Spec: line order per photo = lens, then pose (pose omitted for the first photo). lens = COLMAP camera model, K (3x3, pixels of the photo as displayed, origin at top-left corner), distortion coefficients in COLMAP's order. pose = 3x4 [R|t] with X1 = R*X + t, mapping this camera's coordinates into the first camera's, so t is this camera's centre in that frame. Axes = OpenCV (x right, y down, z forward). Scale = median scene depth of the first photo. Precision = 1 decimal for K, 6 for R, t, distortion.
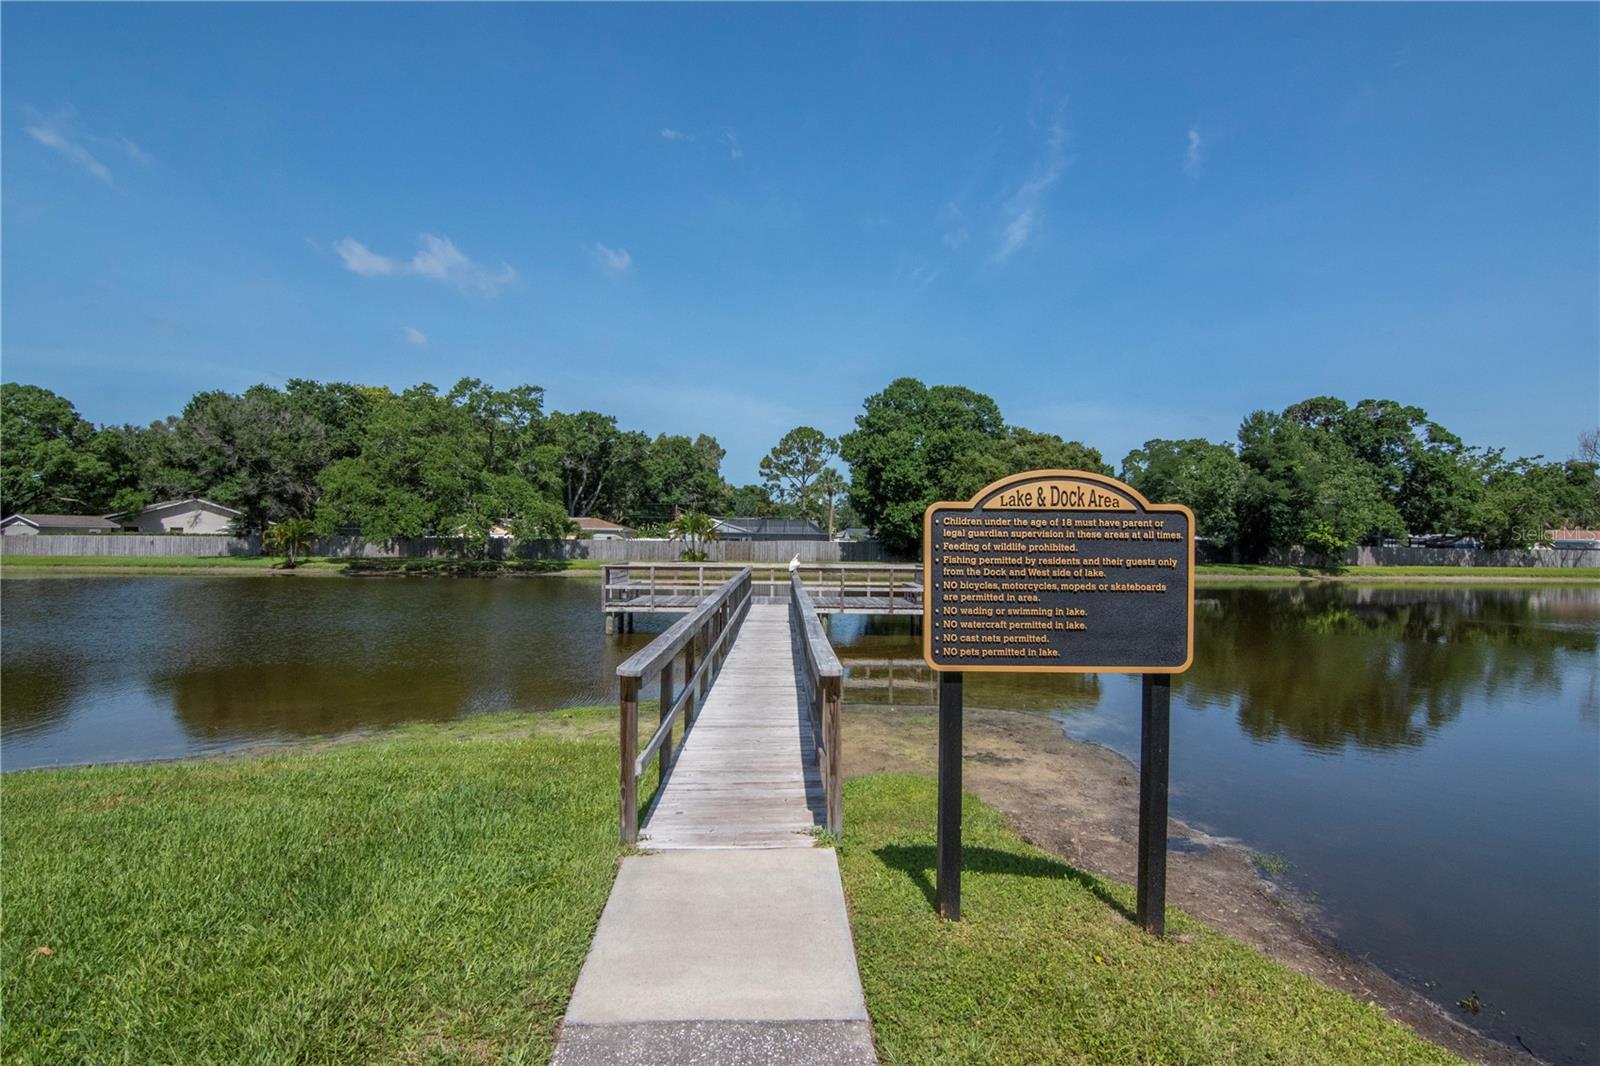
lens RADIAL K [[837.2, 0, 800.0], [0, 837.2, 533.0], [0, 0, 1]] dist [-0.020352, -0.000271]
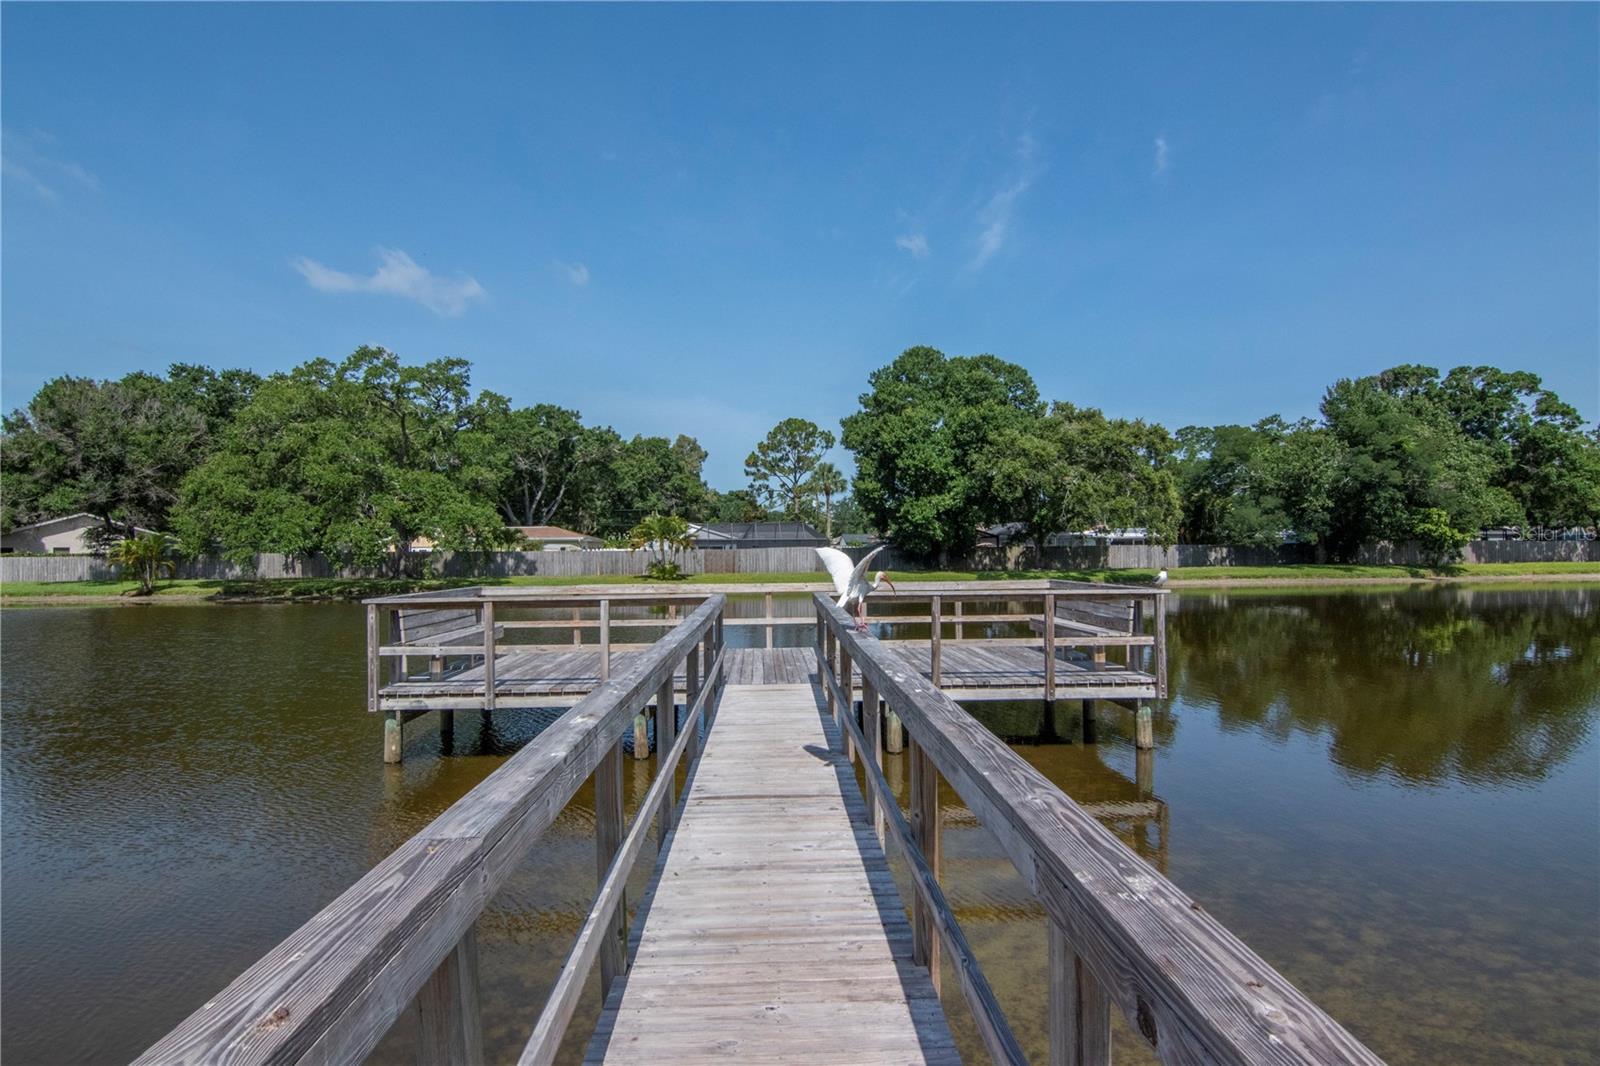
lens RADIAL K [[837.2, 0, 800.0], [0, 837.2, 533.0], [0, 0, 1]] dist [-0.020352, -0.000271]
pose [[0.999676, -0.020340, 0.015324, -0.007820], [0.020506, 0.999732, -0.010755, 0.004214], [-0.015101, 0.011066, 0.999825, 0.182931]]
